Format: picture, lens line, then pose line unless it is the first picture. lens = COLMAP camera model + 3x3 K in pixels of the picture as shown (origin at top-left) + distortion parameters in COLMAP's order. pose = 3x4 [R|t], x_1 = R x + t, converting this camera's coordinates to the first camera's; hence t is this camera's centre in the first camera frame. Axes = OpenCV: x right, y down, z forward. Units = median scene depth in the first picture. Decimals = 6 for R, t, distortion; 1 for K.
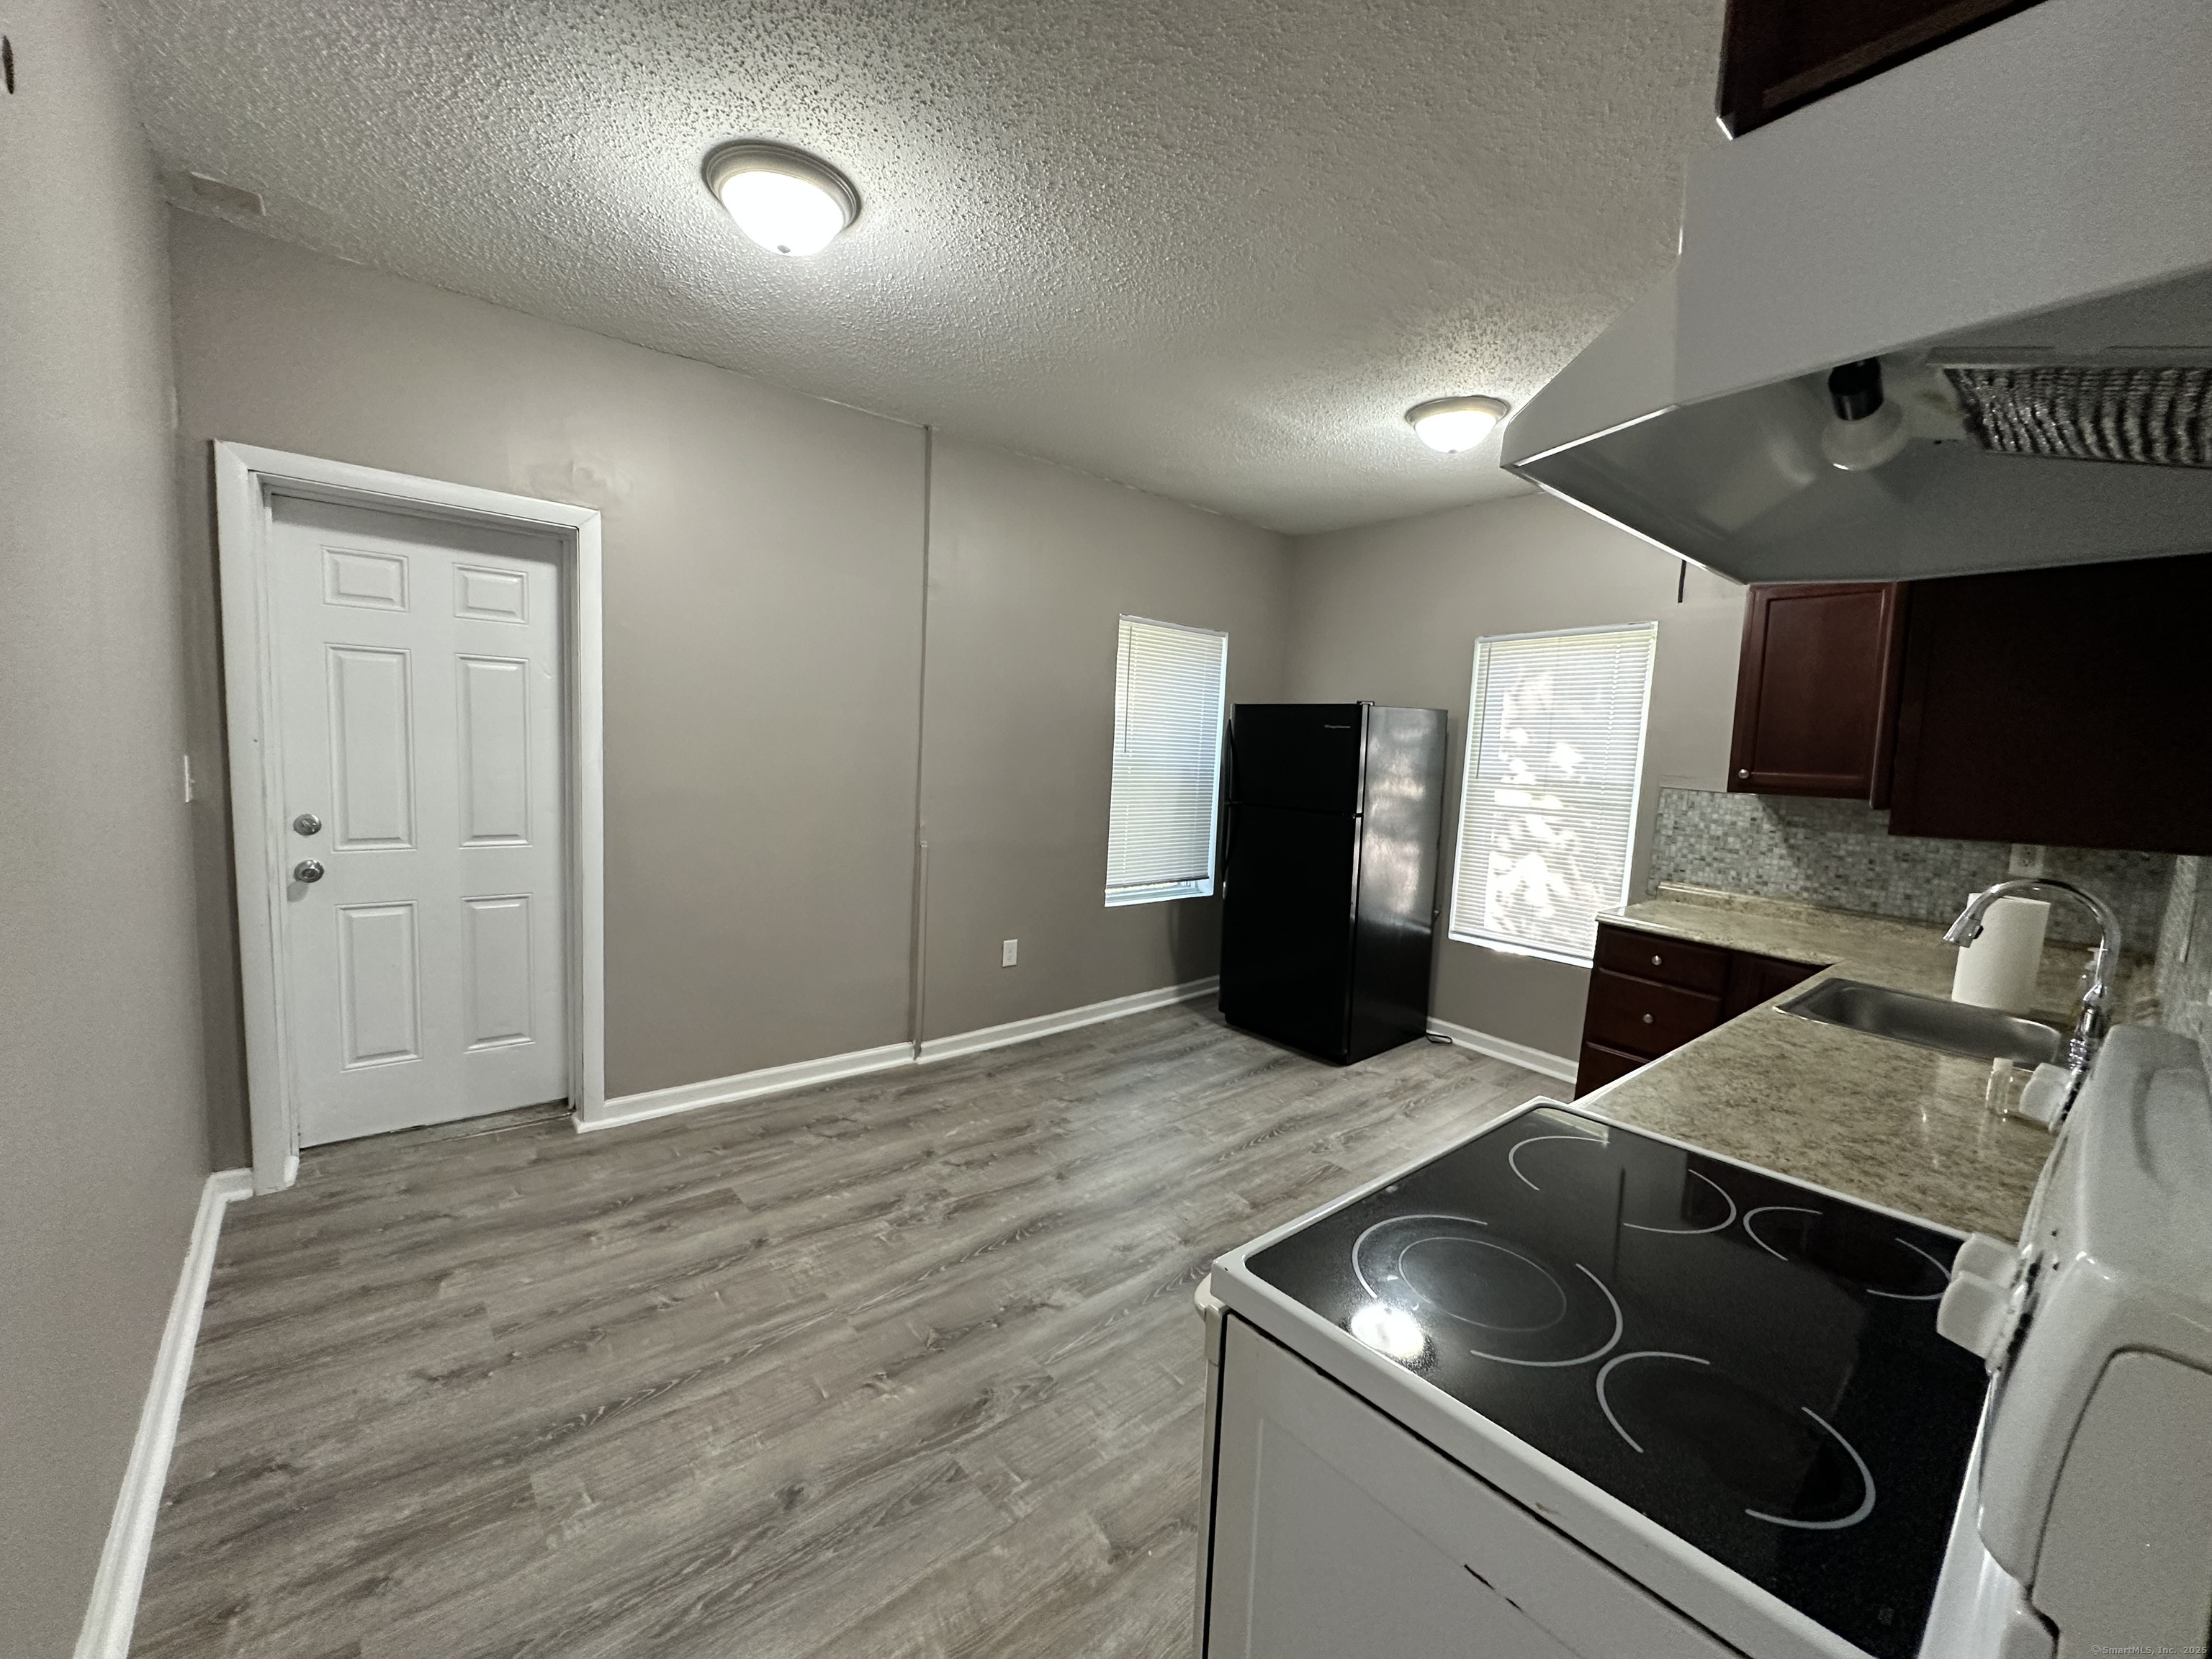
lens RADIAL K [[885.5, 0, 1101.3], [0, 885.5, 825.7], [0, 0, 1]] dist [-0.003014, 0.000710]
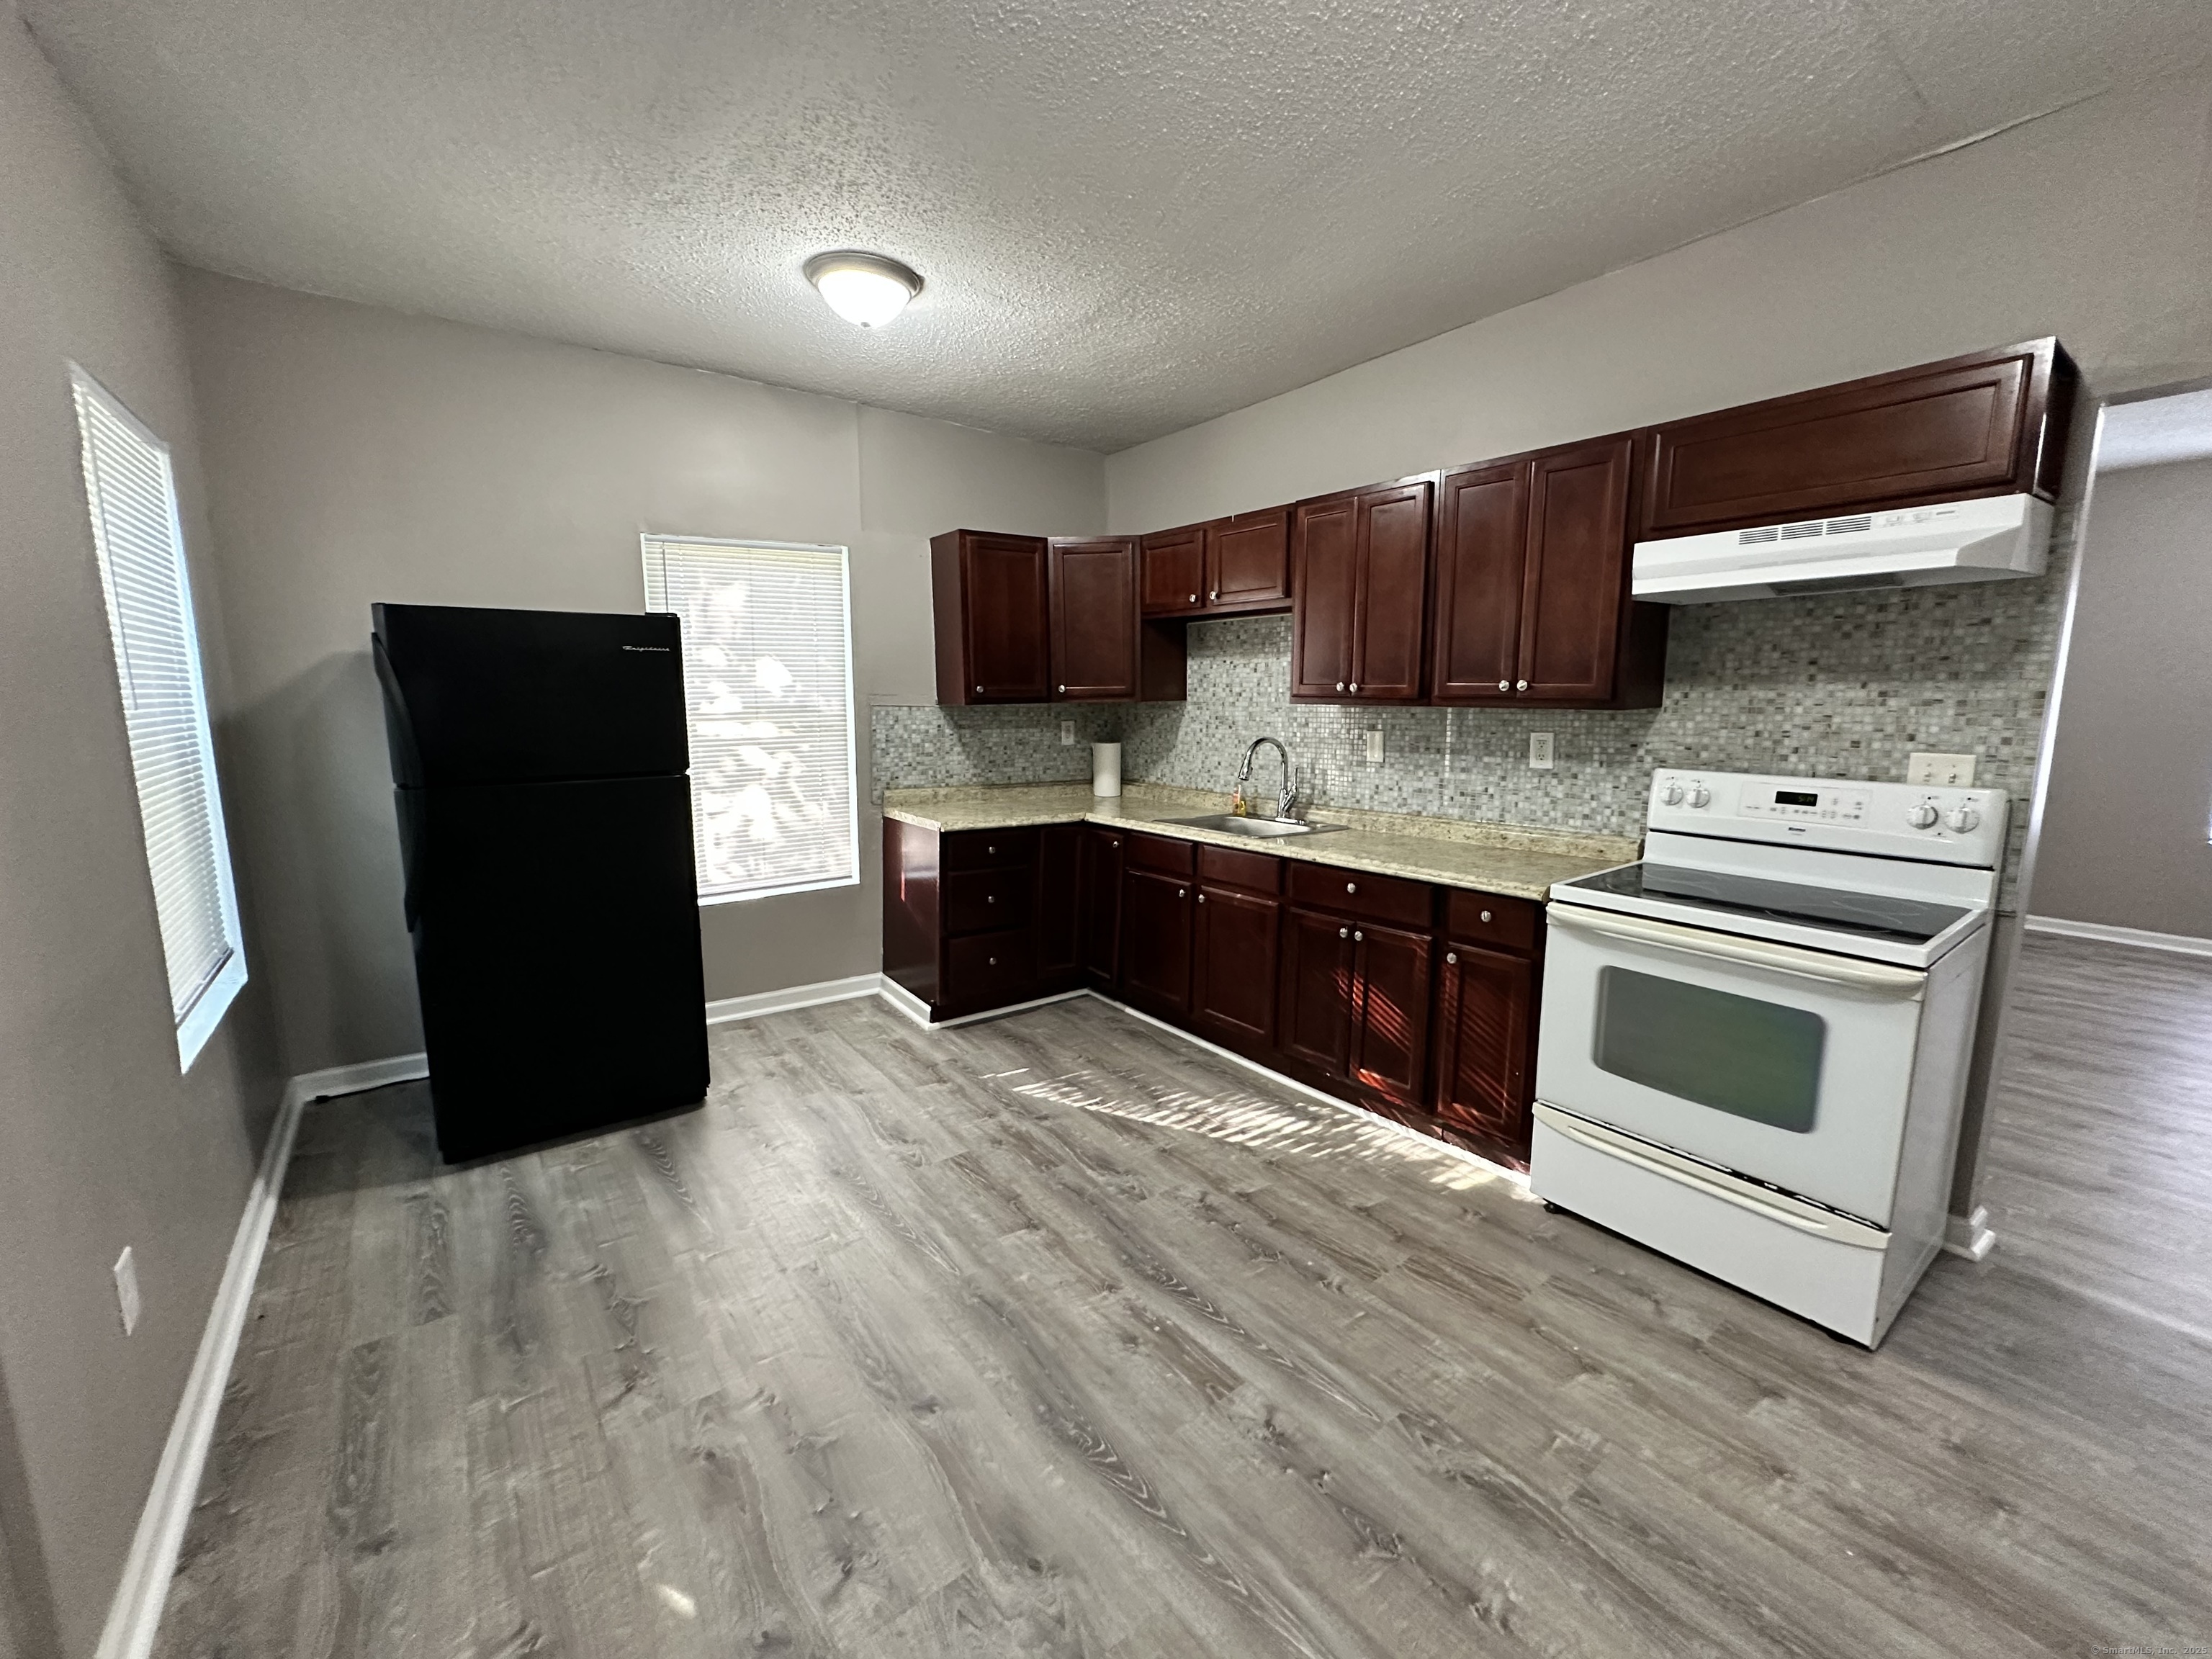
lens RADIAL K [[885.5, 0, 1103.9], [0, 885.5, 829.3], [0, 0, 1]] dist [-0.003014, 0.000710]
pose [[0.057198, -0.201671, 0.977782, -0.530731], [0.097352, 0.975844, 0.195577, -0.094967], [-0.993605, 0.084003, 0.075449, 0.765915]]
